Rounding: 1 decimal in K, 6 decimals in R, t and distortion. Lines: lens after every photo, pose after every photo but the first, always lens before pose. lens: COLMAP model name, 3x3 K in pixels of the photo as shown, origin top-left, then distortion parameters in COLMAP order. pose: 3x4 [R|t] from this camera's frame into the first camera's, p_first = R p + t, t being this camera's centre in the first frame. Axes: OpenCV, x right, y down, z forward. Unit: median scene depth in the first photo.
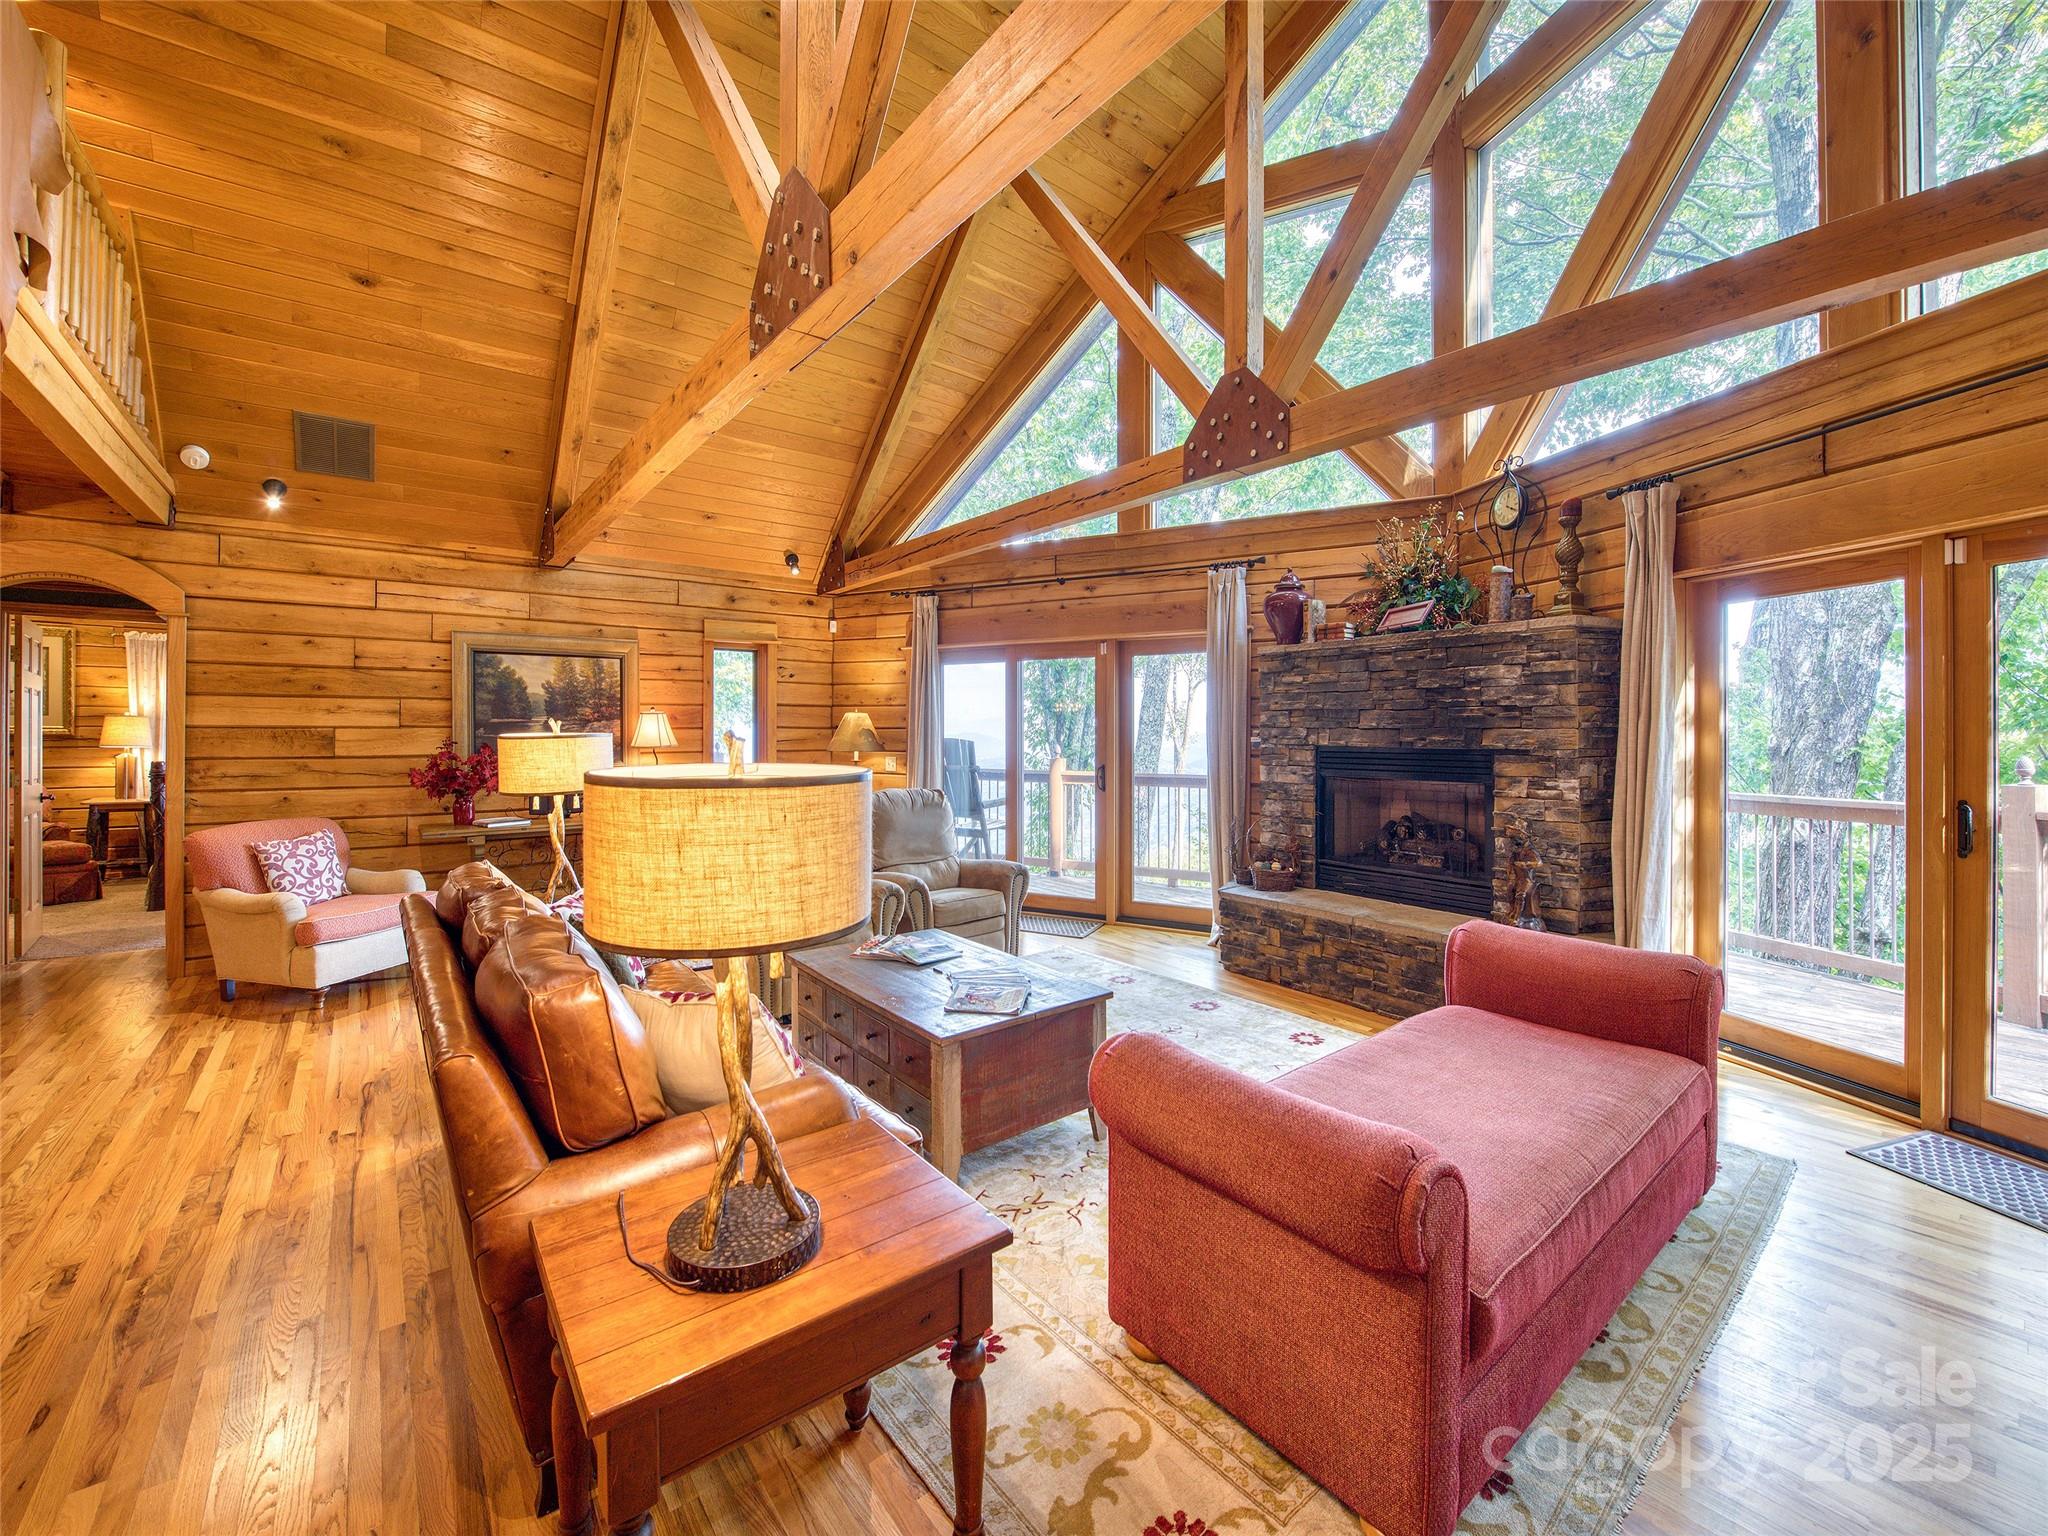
lens RADIAL K [[826.1, 0, 1029.1], [0, 826.1, 738.4], [0, 0, 1]] dist [-0.017334, -0.000745]
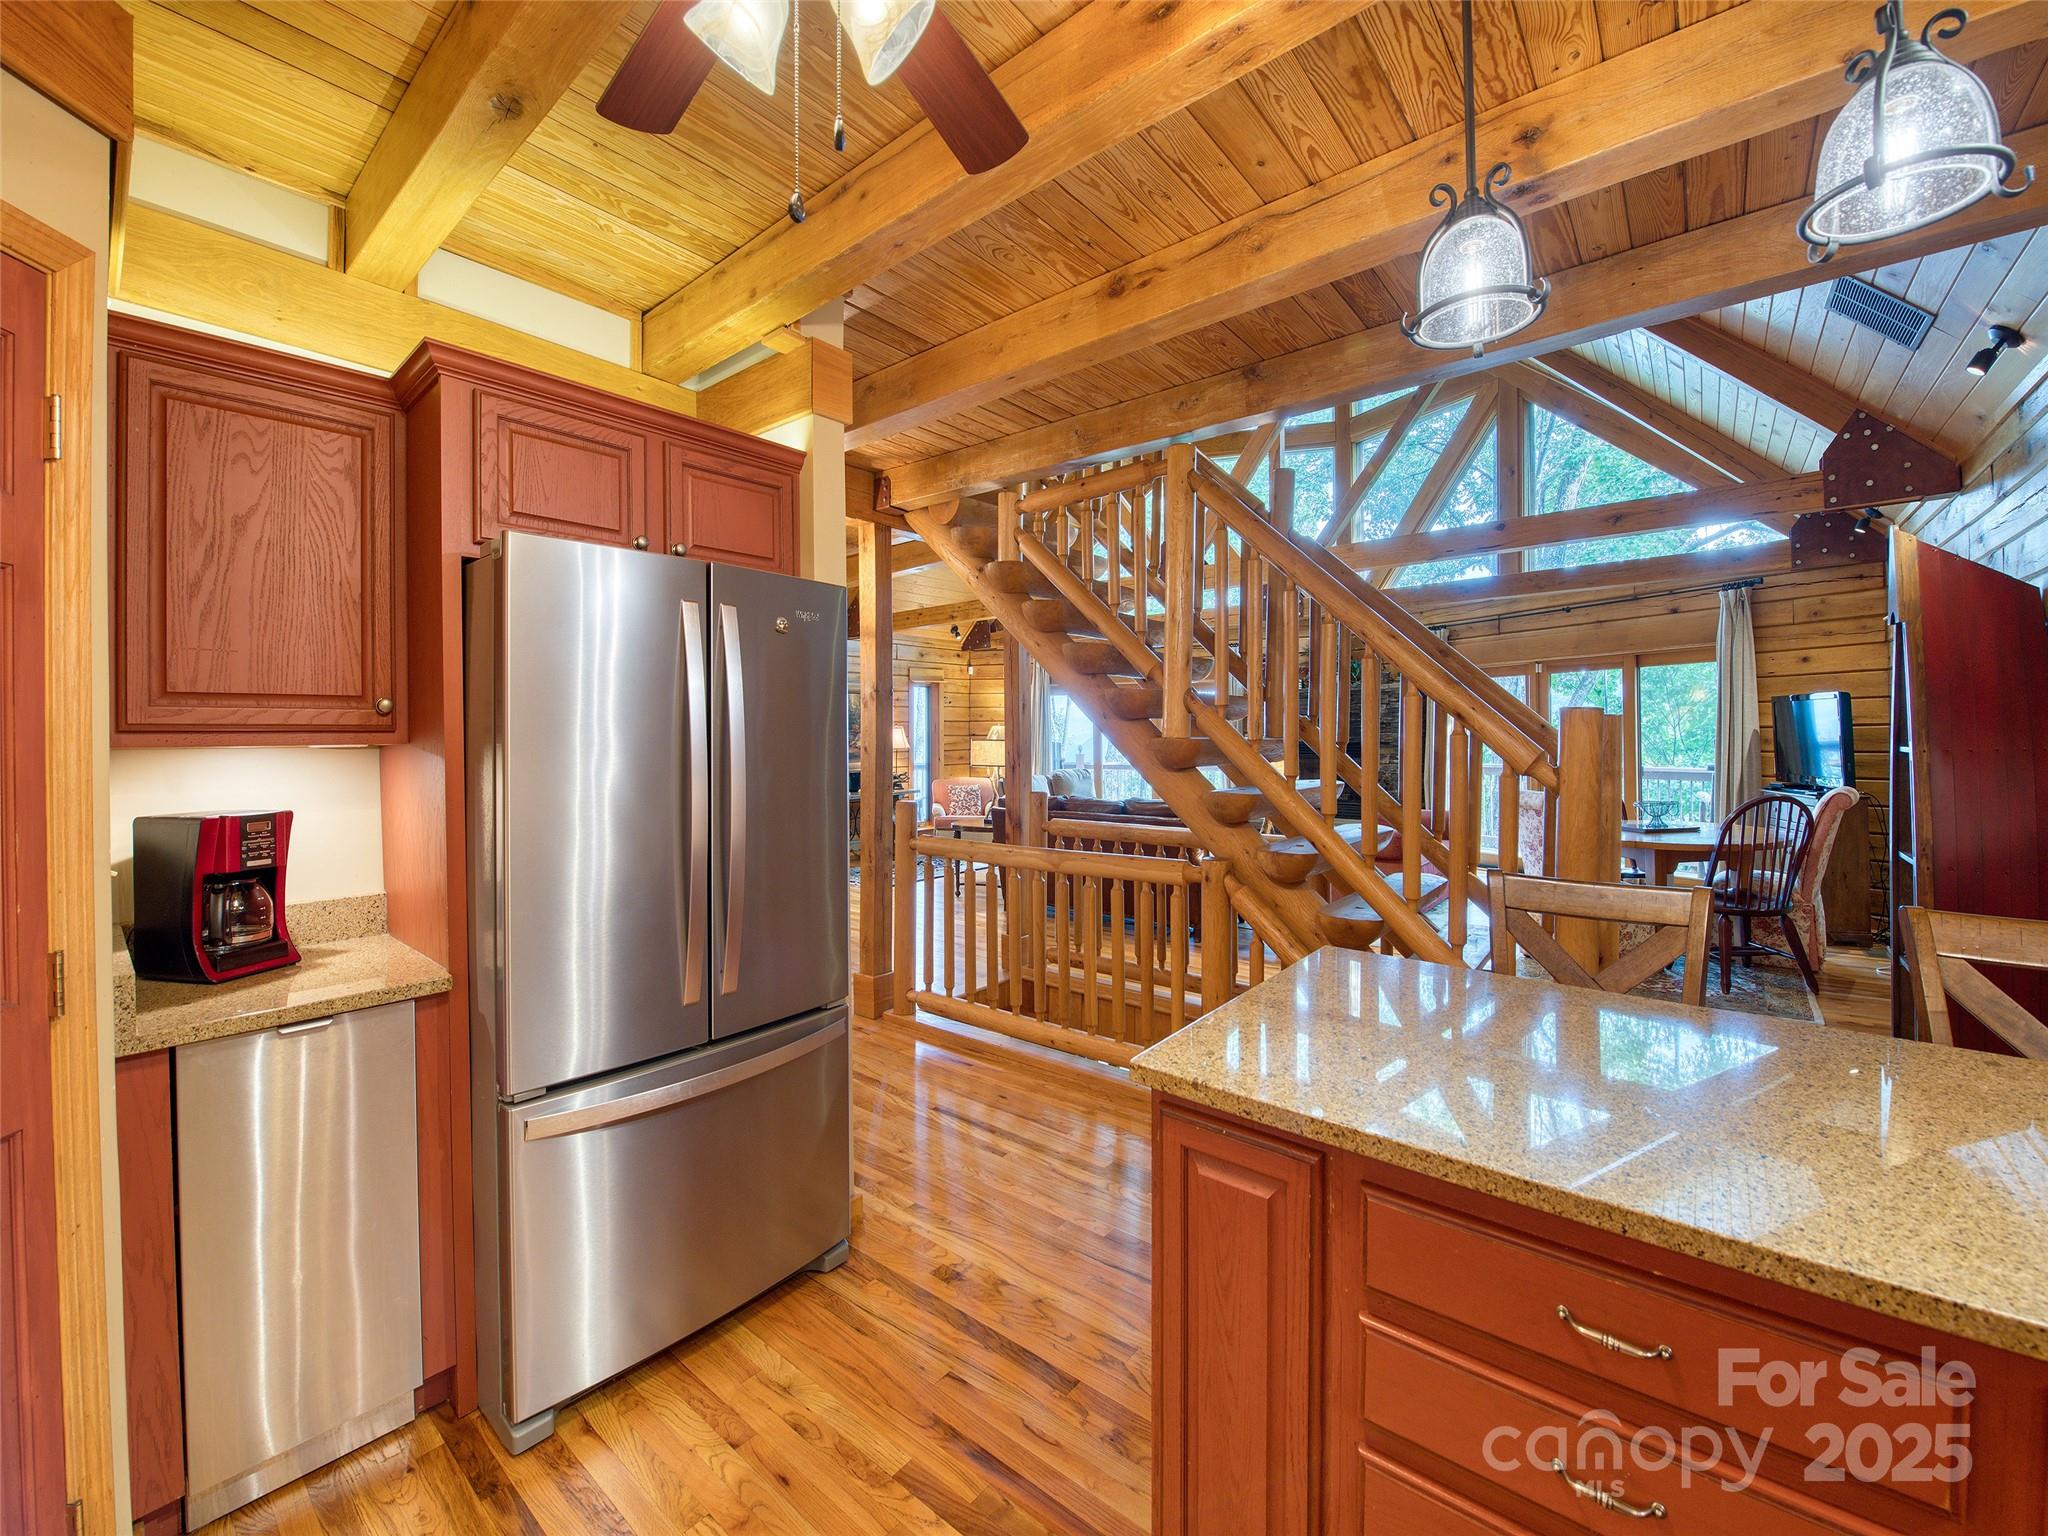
lens RADIAL K [[826.1, 0, 1021.5], [0, 826.1, 740.6], [0, 0, 1]] dist [-0.017334, -0.000745]
pose [[0.979606, -0.017023, 0.200207, -0.641149], [0.016464, 0.999855, 0.004459, -0.010925], [-0.200254, -0.001072, 0.979743, -0.773903]]
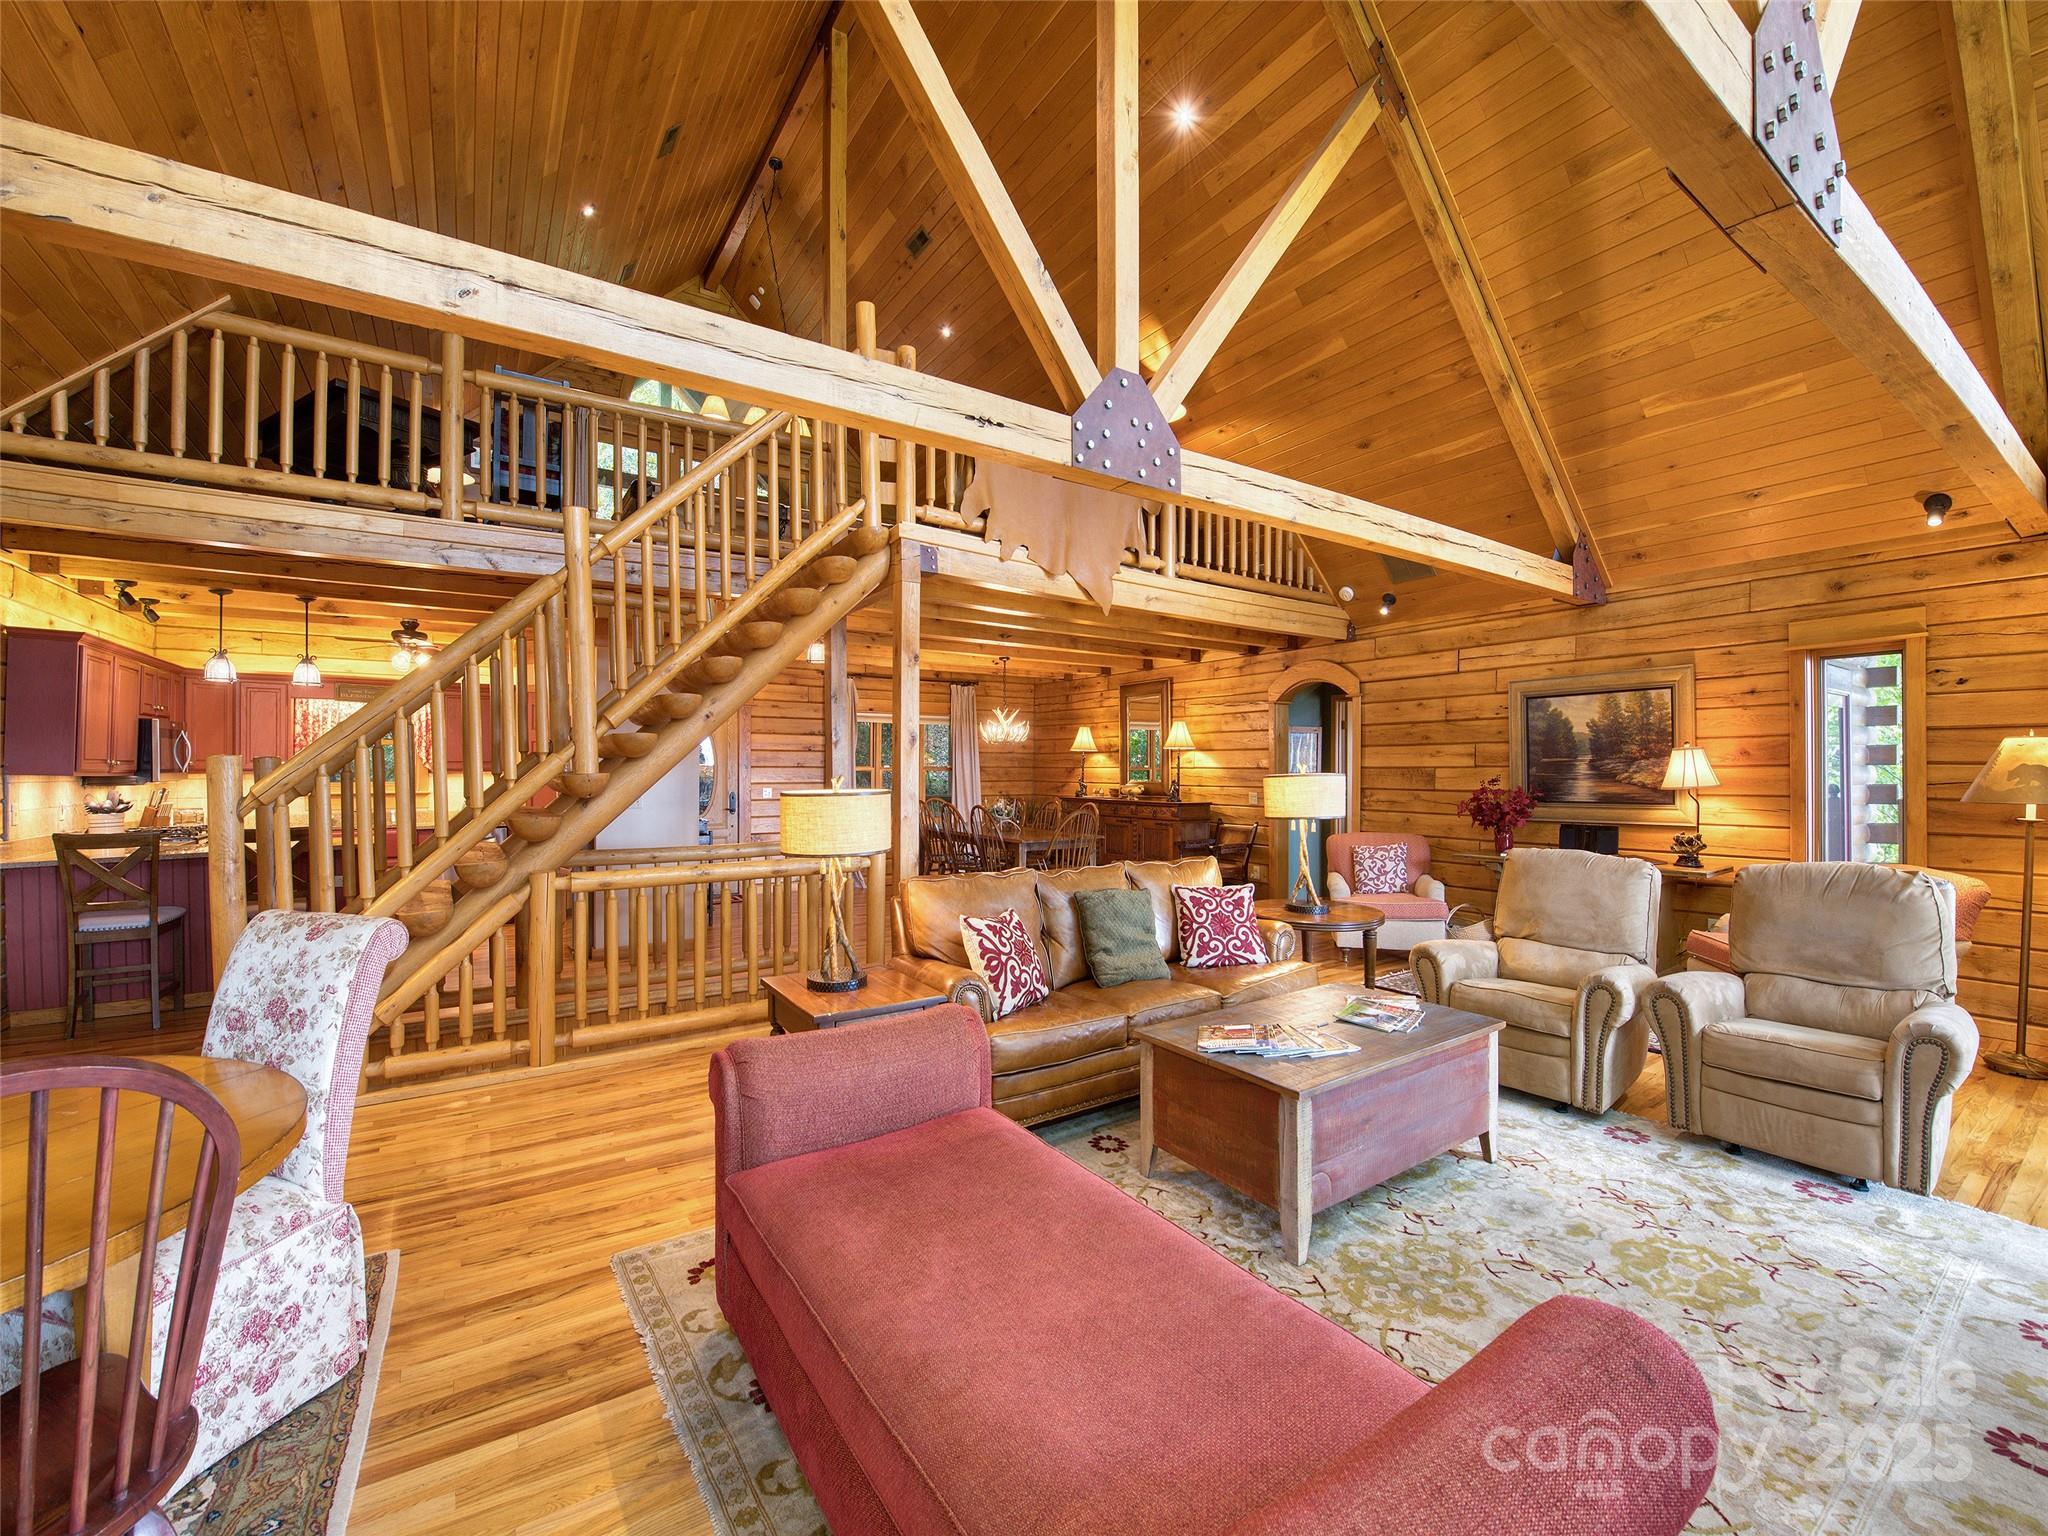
lens RADIAL K [[826.1, 0, 1014.6], [0, 826.1, 773.1], [0, 0, 1]] dist [-0.017334, -0.000745]
pose [[-0.087869, 0.003690, -0.996125, 0.527817], [-0.004937, 0.999979, 0.004140, -0.006423], [0.996120, 0.005282, -0.087849, 0.443914]]
